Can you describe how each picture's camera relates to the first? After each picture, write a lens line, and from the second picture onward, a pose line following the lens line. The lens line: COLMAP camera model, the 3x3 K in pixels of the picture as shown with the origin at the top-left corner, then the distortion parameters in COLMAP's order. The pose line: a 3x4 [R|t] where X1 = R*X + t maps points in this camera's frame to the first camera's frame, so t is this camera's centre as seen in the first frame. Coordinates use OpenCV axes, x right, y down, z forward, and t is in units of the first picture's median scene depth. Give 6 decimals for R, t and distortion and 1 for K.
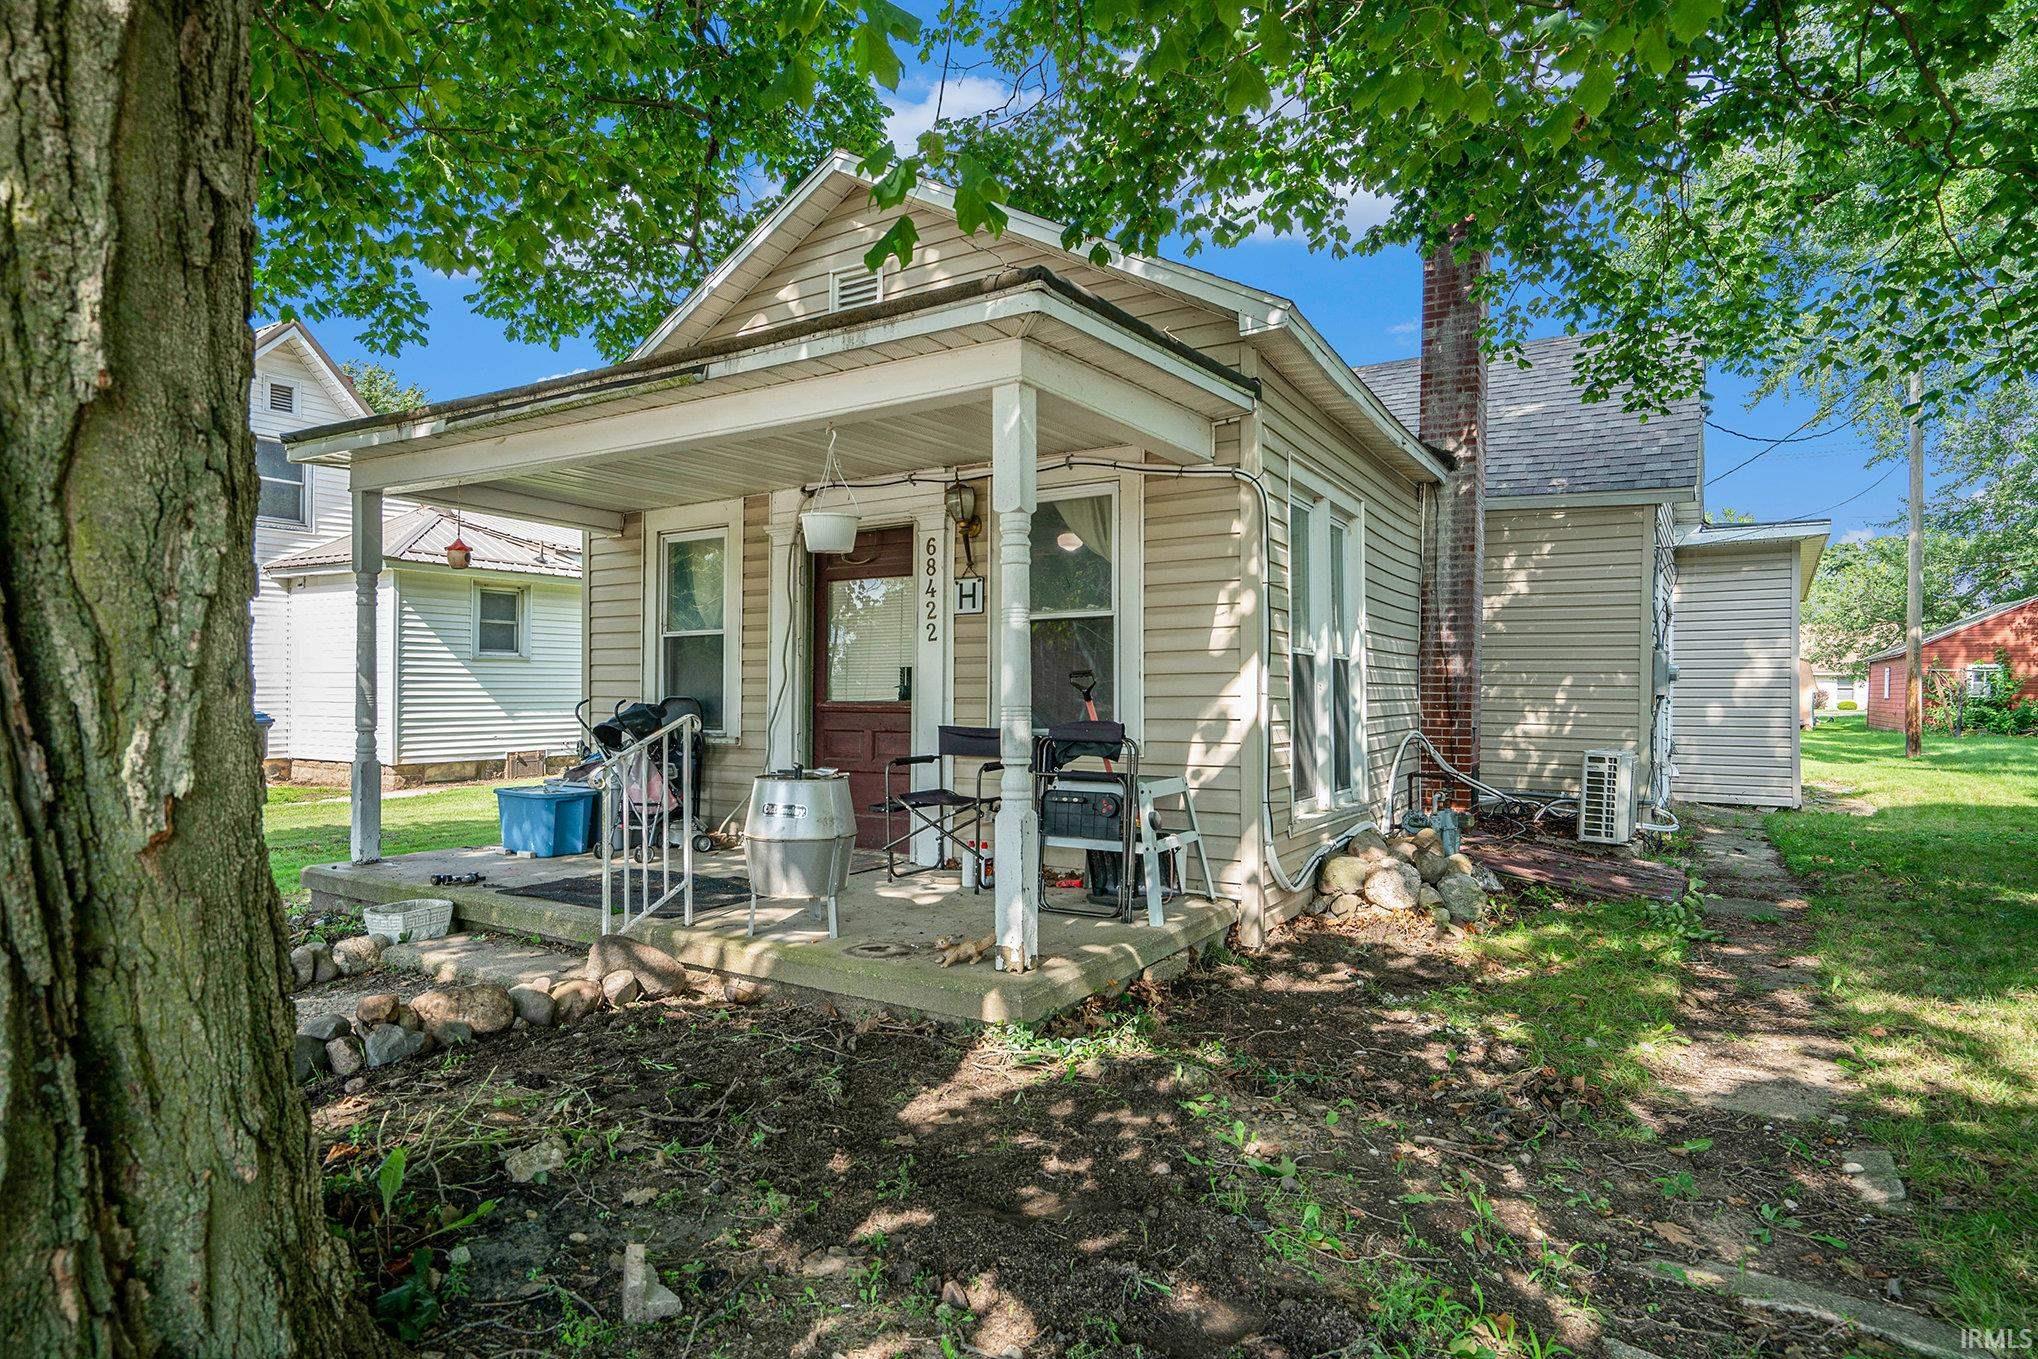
lens RADIAL K [[1109.2, 0, 1019.0], [0, 1109.2, 679.5], [0, 0, 1]] dist [0.002966, 0.000756]
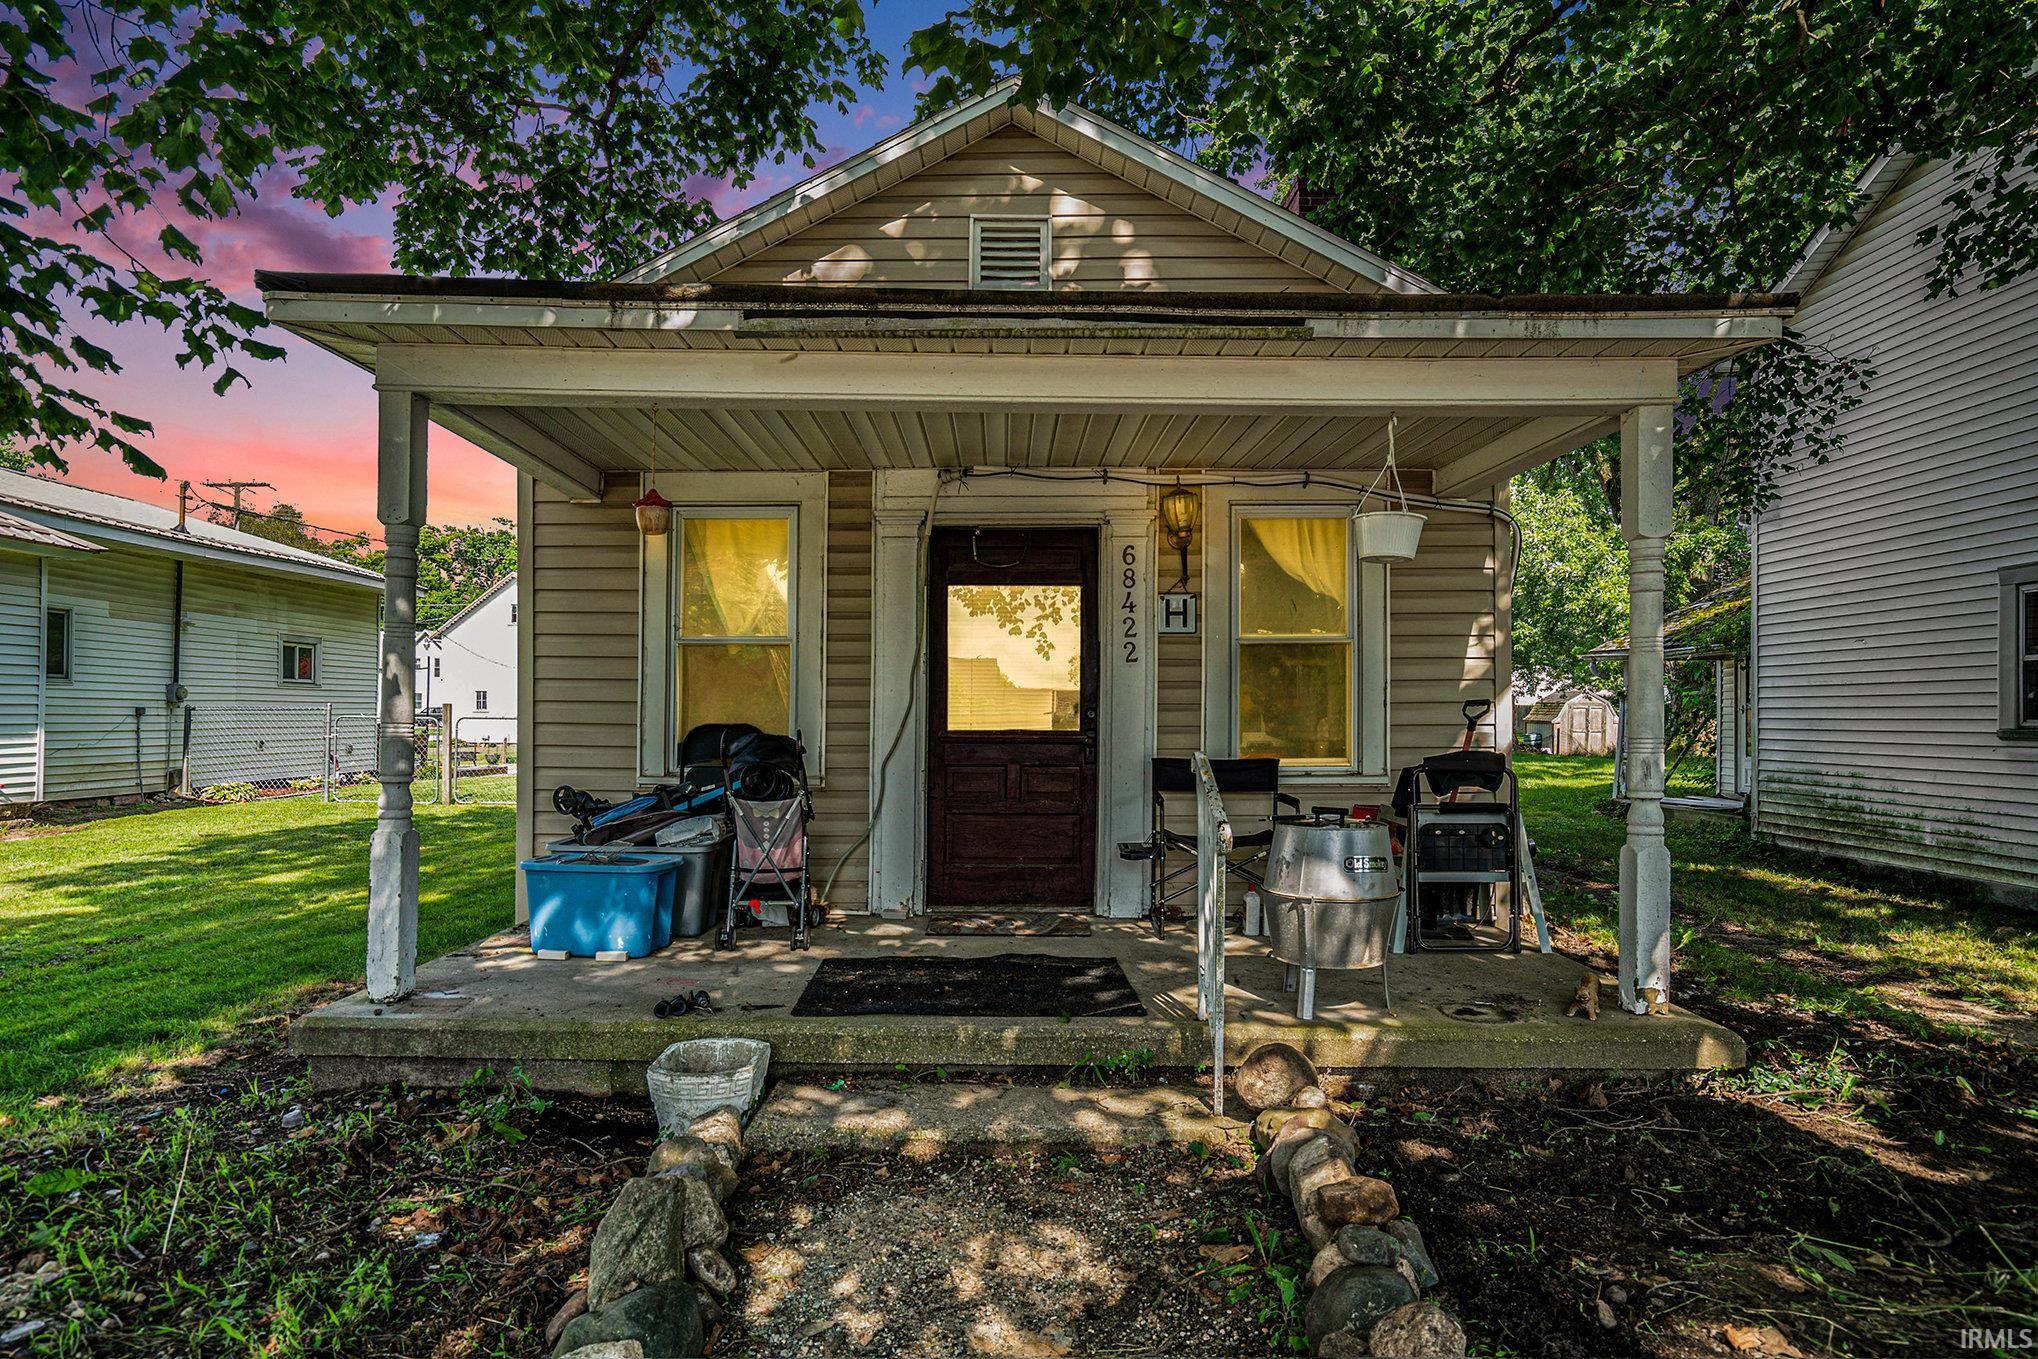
lens RADIAL K [[1109.2, 0, 1019.0], [0, 1109.2, 679.5], [0, 0, 1]] dist [0.002966, 0.000756]
pose [[0.845047, 0.020000, 0.534317, -0.640606], [-0.008427, 0.999674, -0.024090, 0.001201], [-0.534625, 0.015855, 0.844941, 0.310158]]
